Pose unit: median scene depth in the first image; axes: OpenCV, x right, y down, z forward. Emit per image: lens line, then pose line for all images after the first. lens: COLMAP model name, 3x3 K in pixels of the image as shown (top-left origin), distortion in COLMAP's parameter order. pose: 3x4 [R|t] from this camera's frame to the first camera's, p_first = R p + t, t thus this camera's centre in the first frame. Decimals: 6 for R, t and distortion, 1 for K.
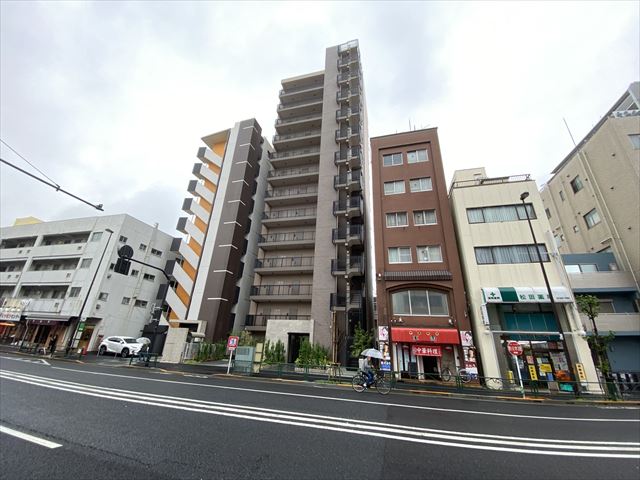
lens RADIAL K [[257.3, 0, 318.1], [0, 257.3, 240.0], [0, 0, 1]] dist [0.013363, -0.017144]
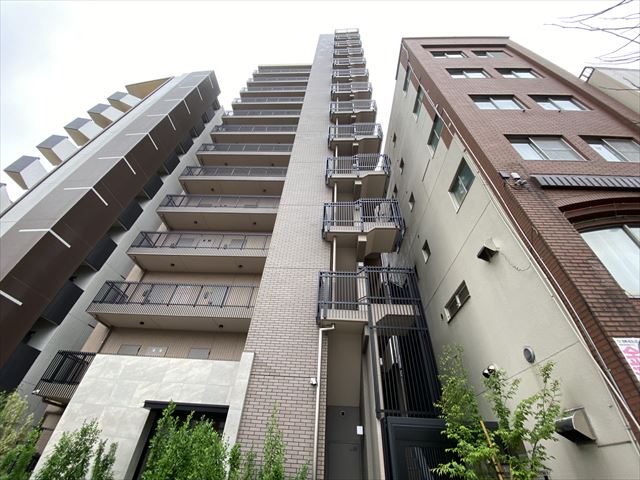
lens RADIAL K [[257.3, 0, 318.1], [0, 257.3, 240.0], [0, 0, 1]] dist [0.013363, -0.017144]
pose [[0.974298, 0.154149, 0.164261, -0.013560], [-0.095132, 0.942542, -0.320257, 0.263004], [-0.204190, 0.296399, 0.932981, 0.647477]]
